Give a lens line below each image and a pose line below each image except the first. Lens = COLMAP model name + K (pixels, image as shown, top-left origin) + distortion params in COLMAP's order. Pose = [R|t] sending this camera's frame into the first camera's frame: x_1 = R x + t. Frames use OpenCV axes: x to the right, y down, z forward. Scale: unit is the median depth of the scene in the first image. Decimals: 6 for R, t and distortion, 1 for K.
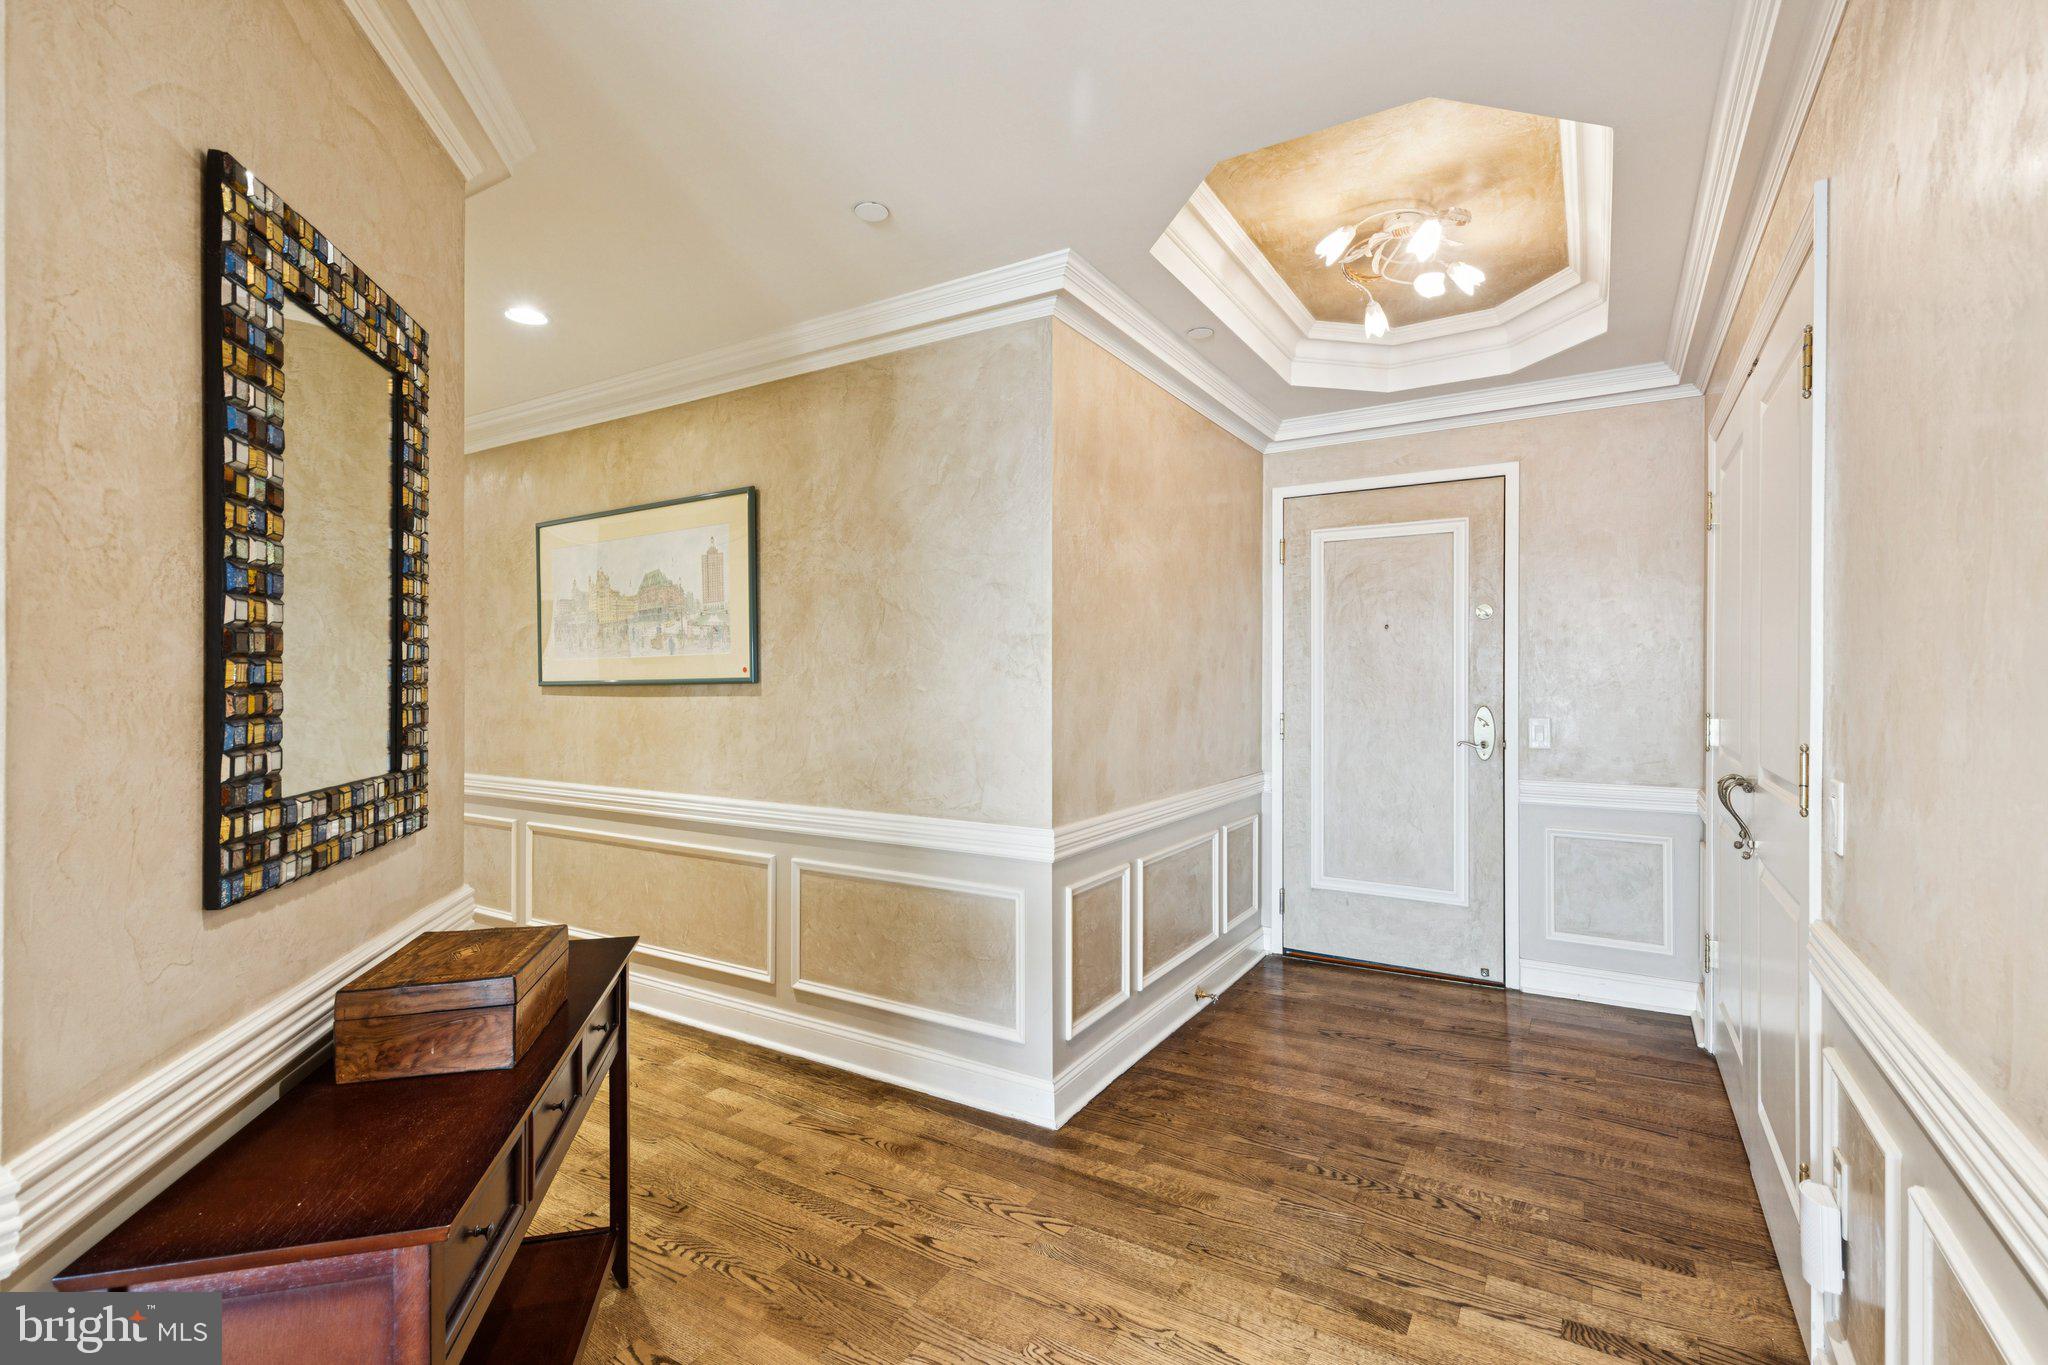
lens RADIAL K [[926.5, 0, 1015.1], [0, 926.5, 666.9], [0, 0, 1]] dist [0.005052, -0.001363]
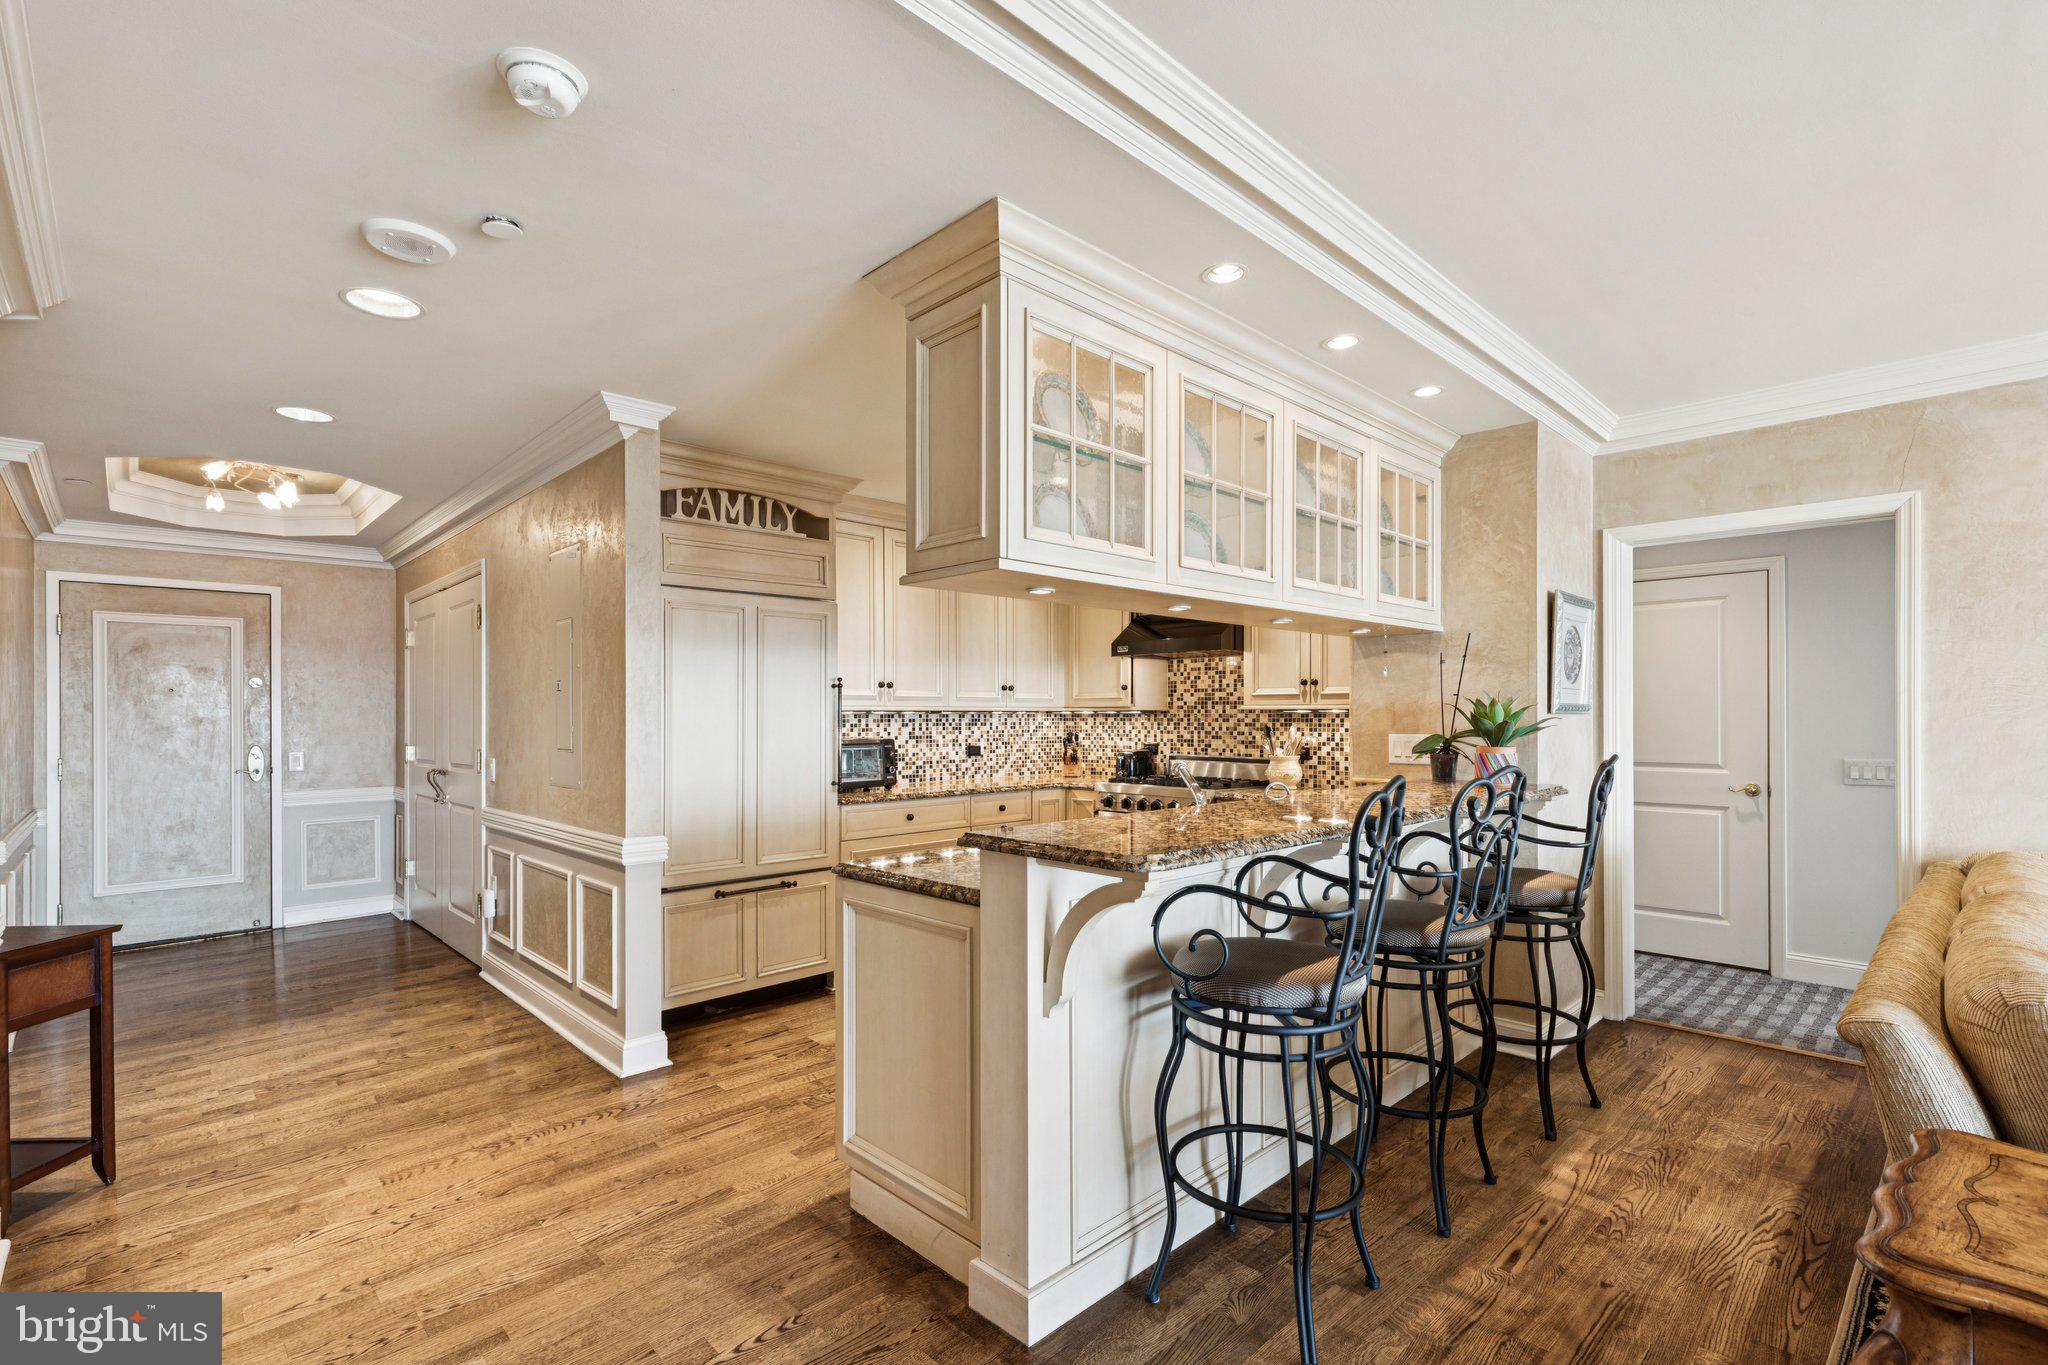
lens RADIAL K [[926.5, 0, 1030.9], [0, 926.5, 718.2], [0, 0, 1]] dist [0.005052, -0.001363]
pose [[0.237544, -0.008697, 0.971338, -0.670782], [-0.000519, 0.999959, 0.009080, -0.016915], [-0.971377, -0.002661, 0.237530, -0.588067]]
